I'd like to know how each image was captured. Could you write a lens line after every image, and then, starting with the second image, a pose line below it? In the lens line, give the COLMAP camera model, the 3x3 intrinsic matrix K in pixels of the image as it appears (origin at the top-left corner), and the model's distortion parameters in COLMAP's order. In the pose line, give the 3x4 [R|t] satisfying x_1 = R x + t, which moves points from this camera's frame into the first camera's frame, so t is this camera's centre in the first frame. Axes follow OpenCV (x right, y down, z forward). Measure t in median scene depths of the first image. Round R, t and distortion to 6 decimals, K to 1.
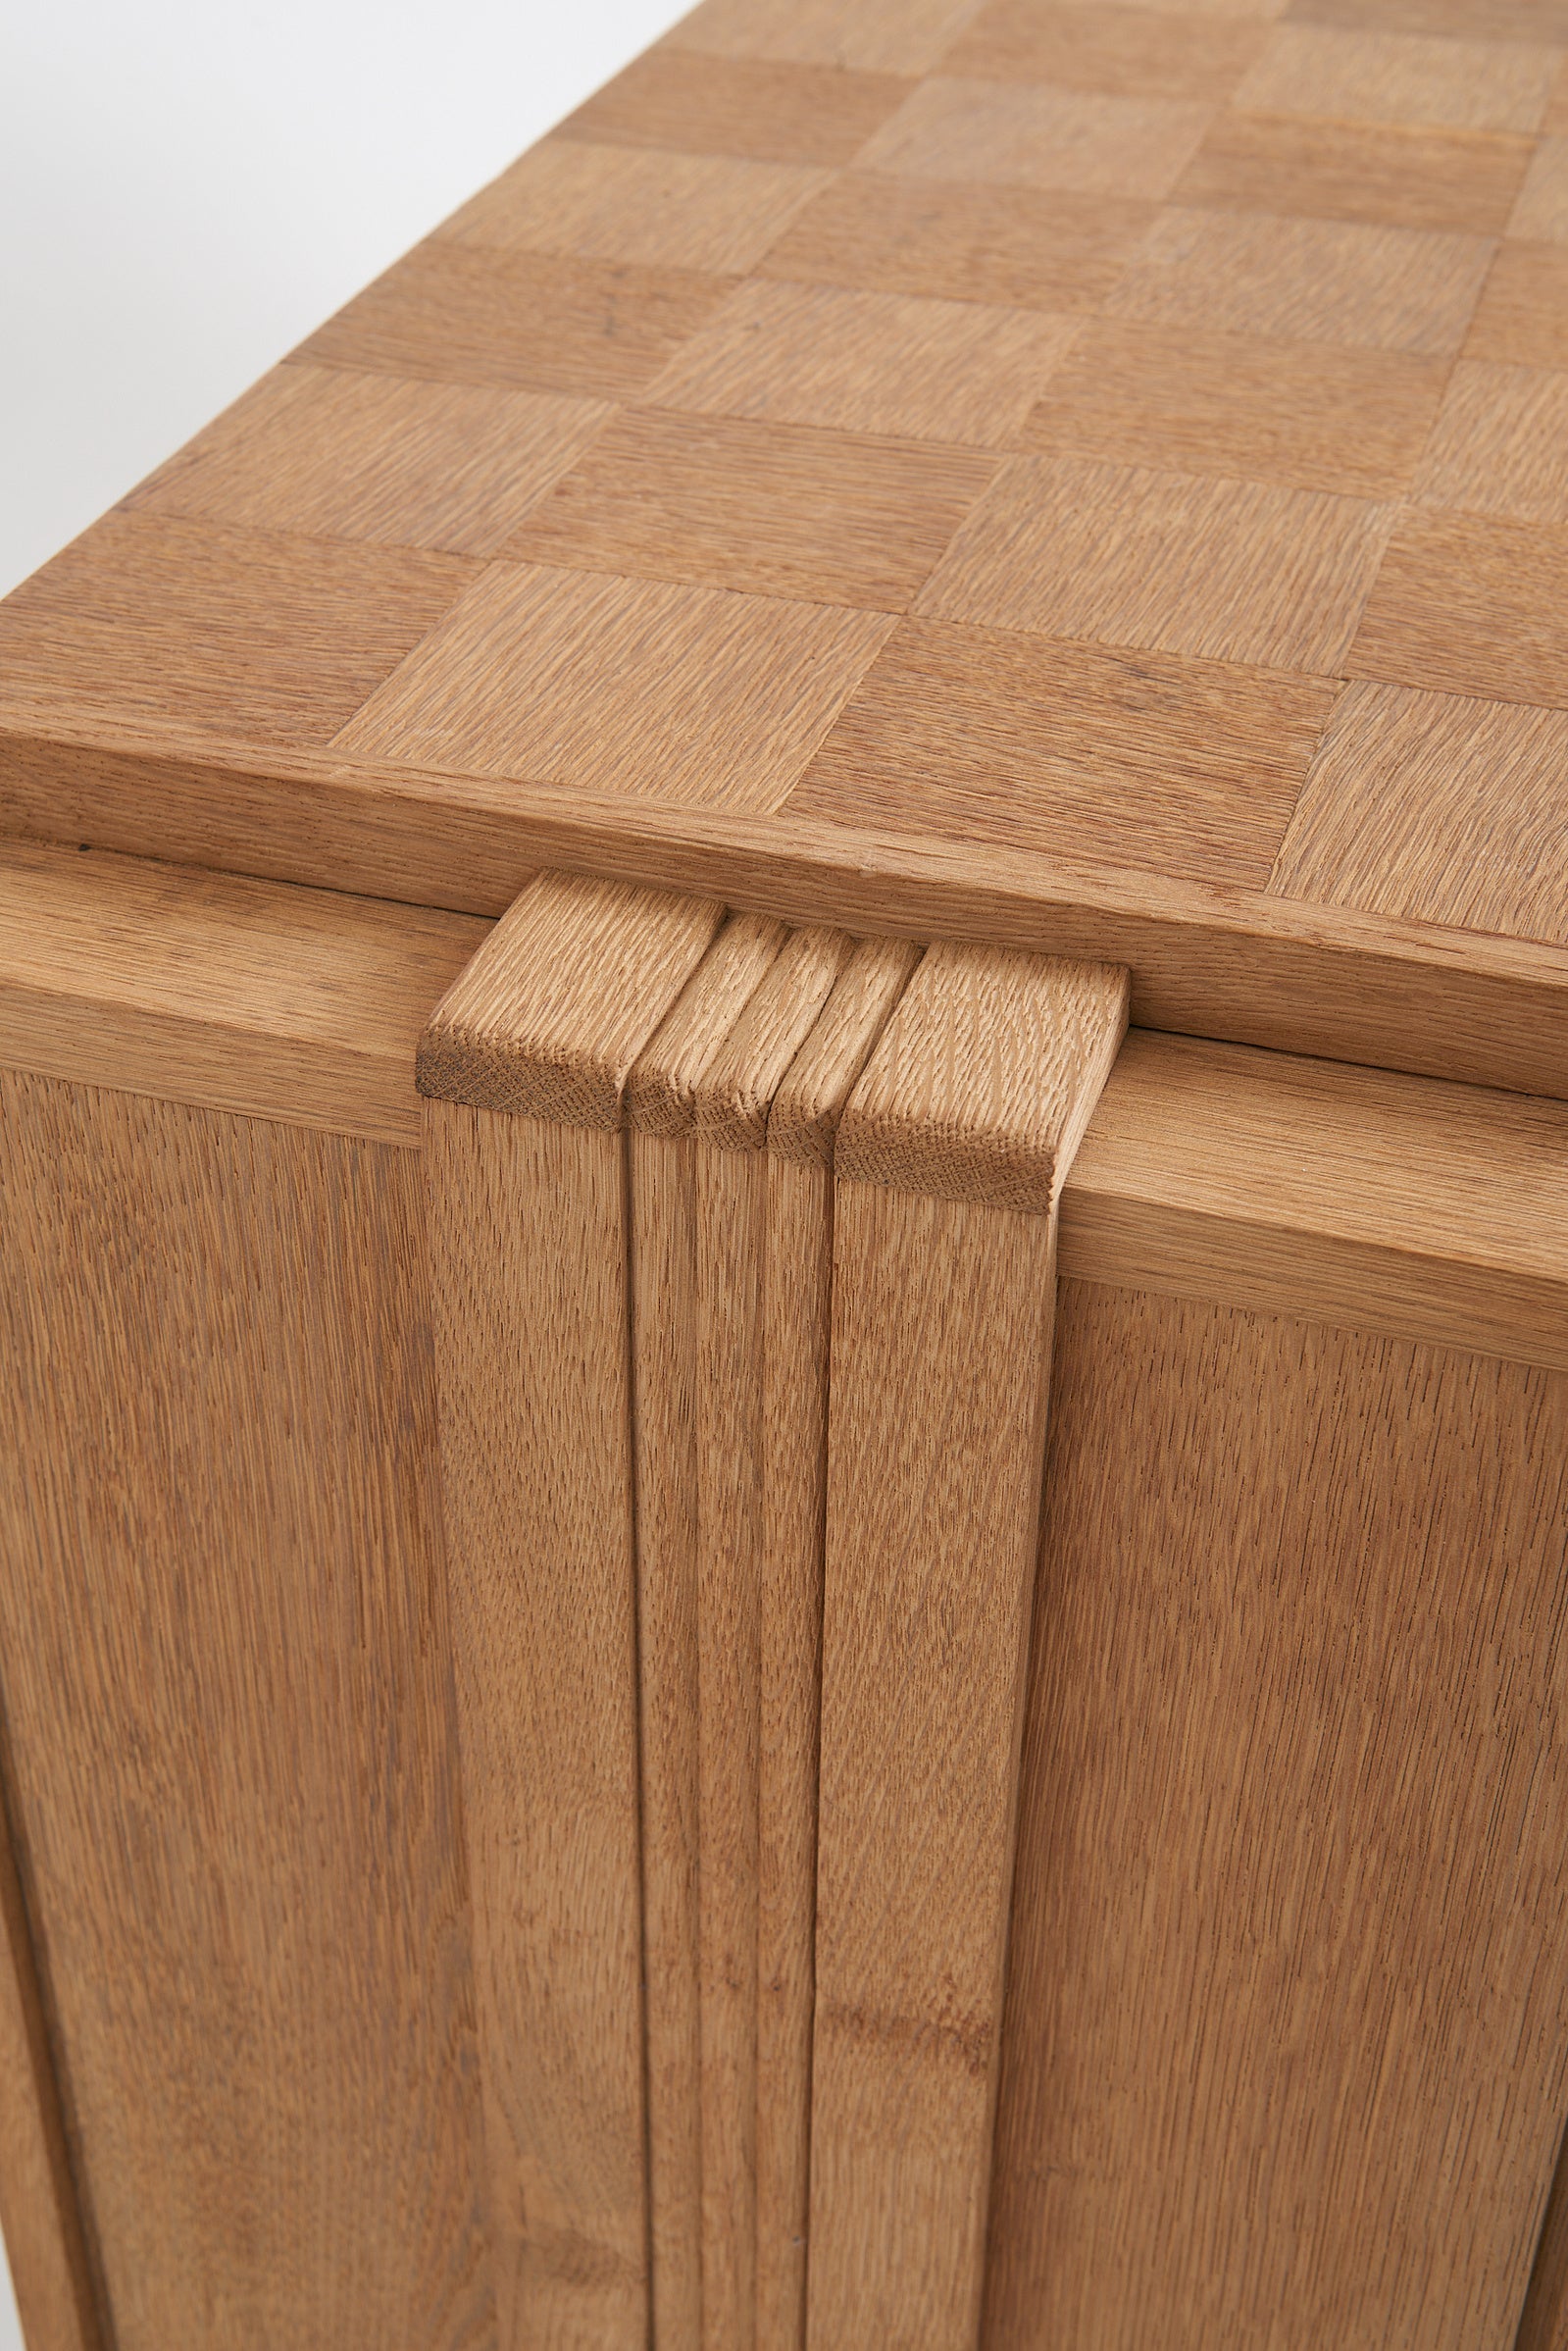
lens RADIAL K [[3271.1, 0, 784.0], [0, 3271.1, 1175.5], [0, 0, 1]] dist [0.000383, -0.021518]
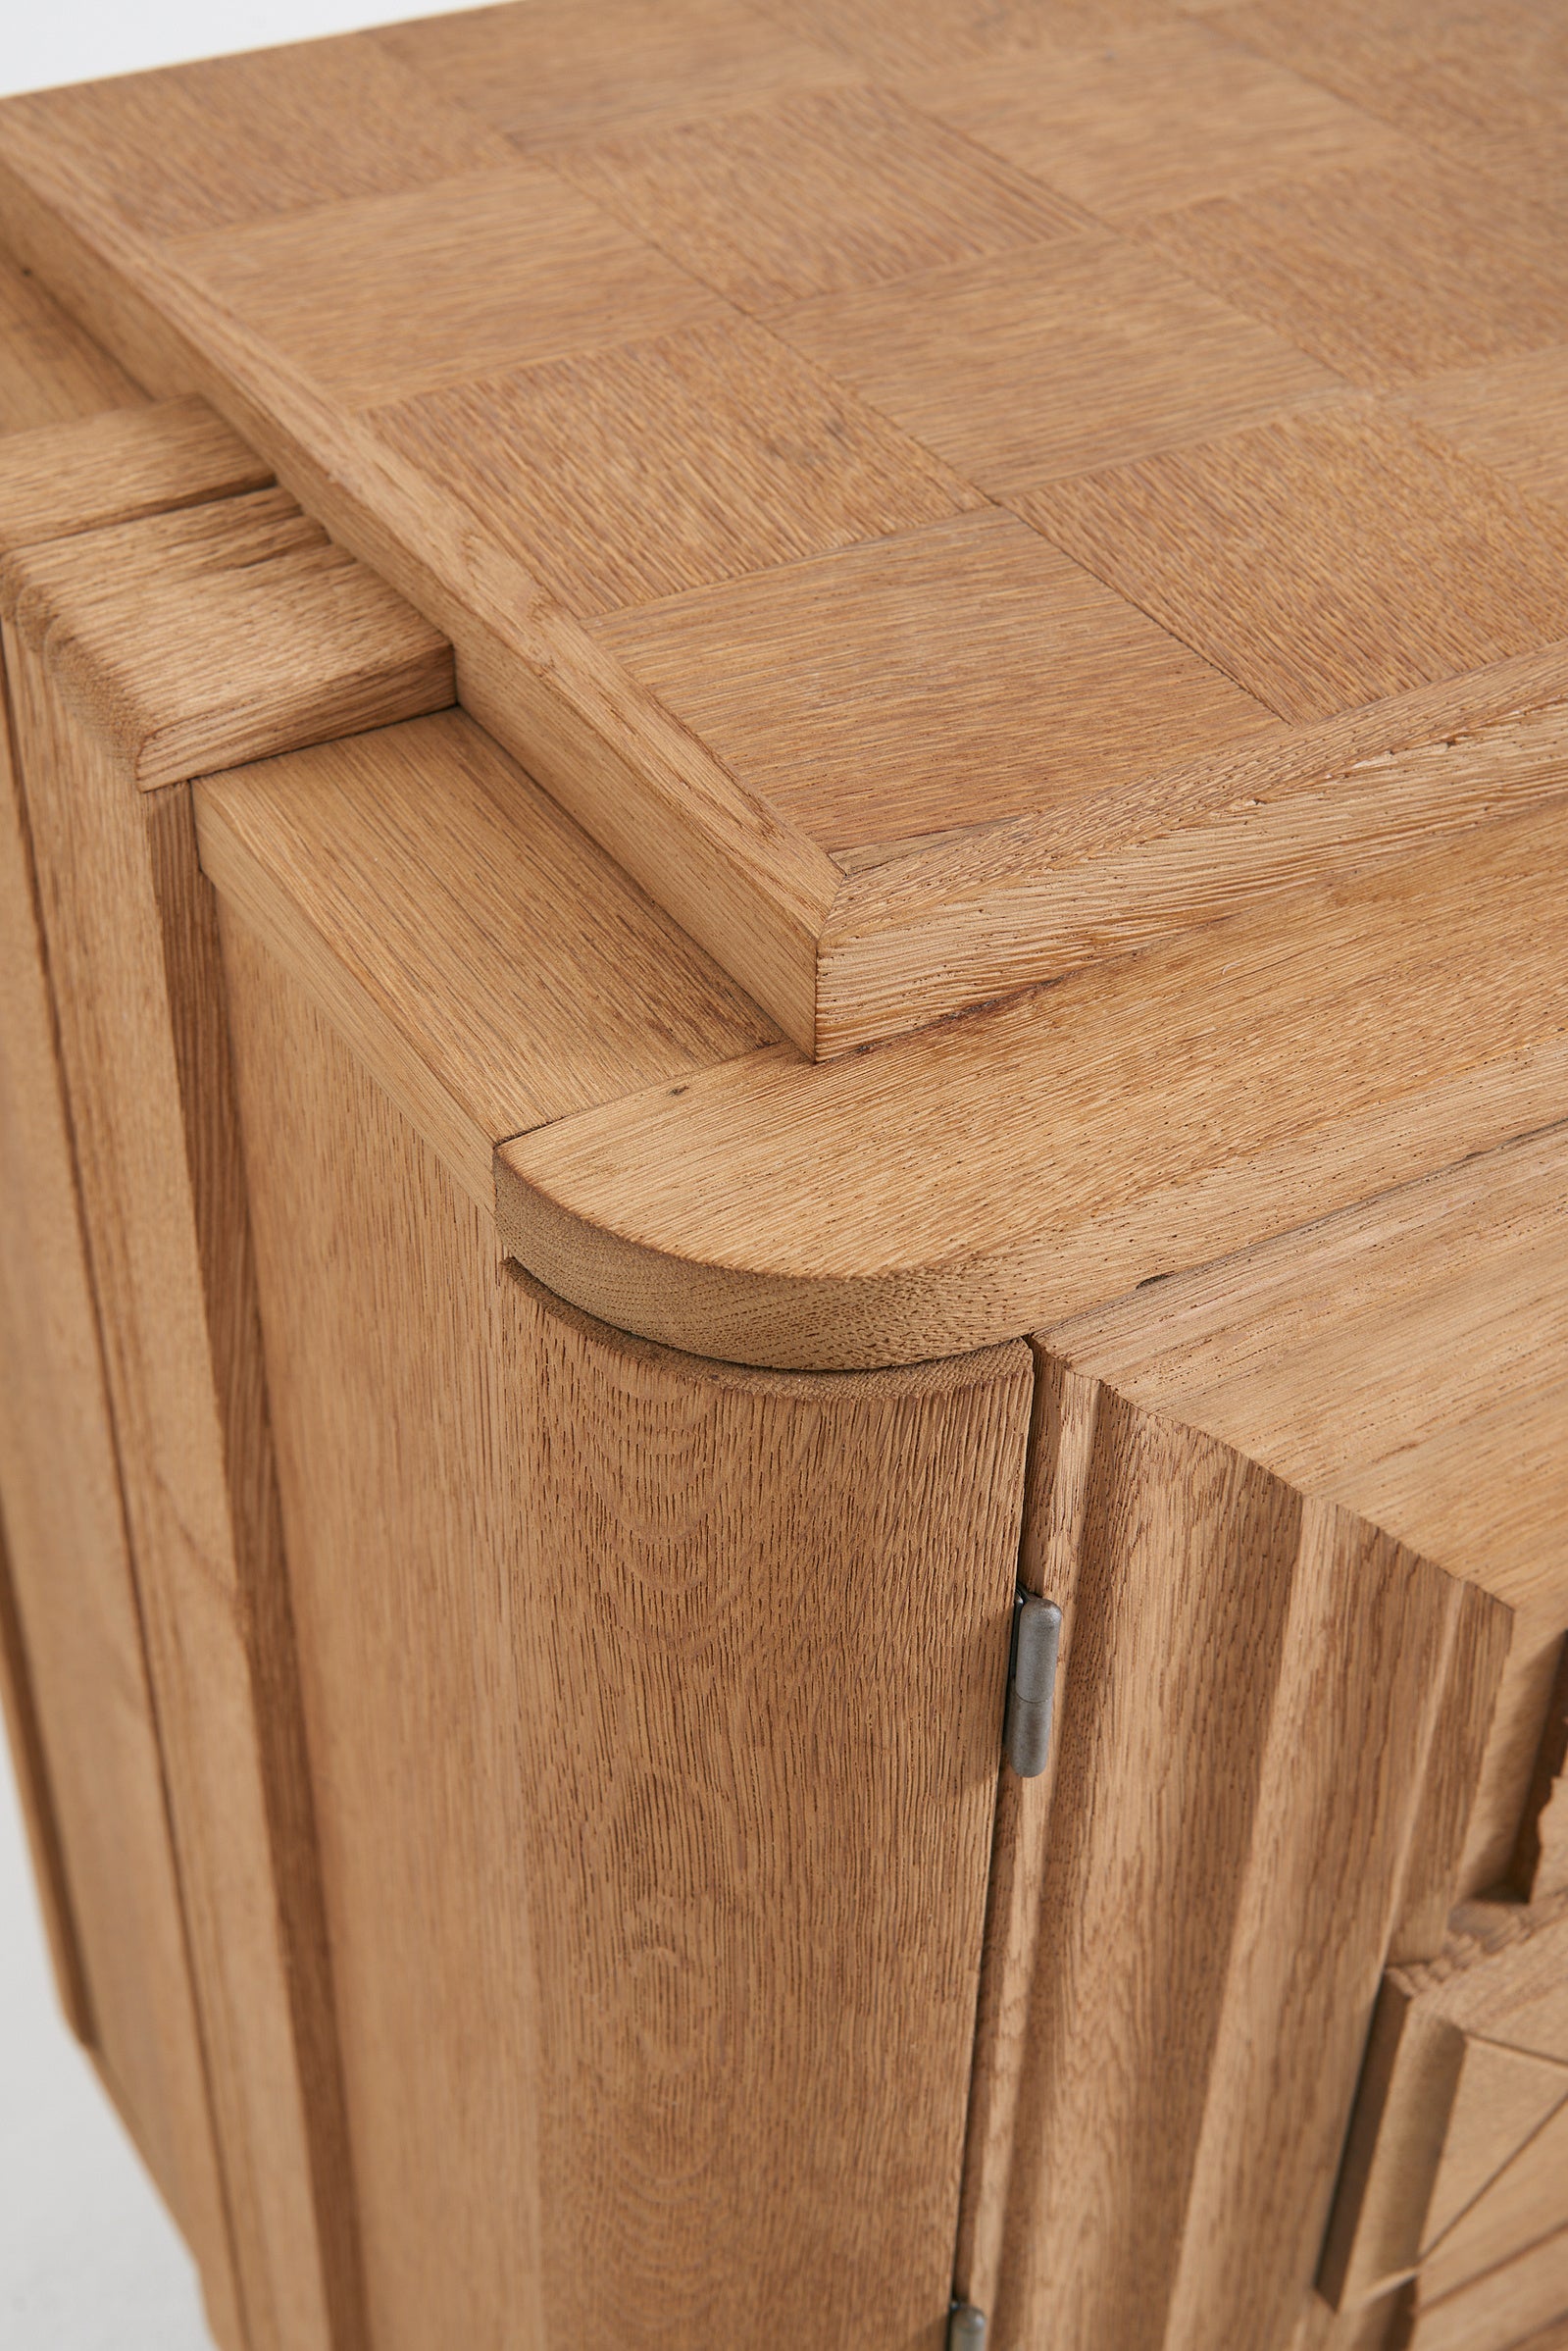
lens RADIAL K [[3271.1, 0, 784.0], [0, 3271.1, 1175.5], [0, 0, 1]] dist [0.000383, -0.021518]
pose [[0.756947, 0.431405, -0.490837, 0.629671], [-0.390464, 0.900875, 0.189639, -0.122610], [0.523994, 0.048107, 0.850362, 0.153406]]
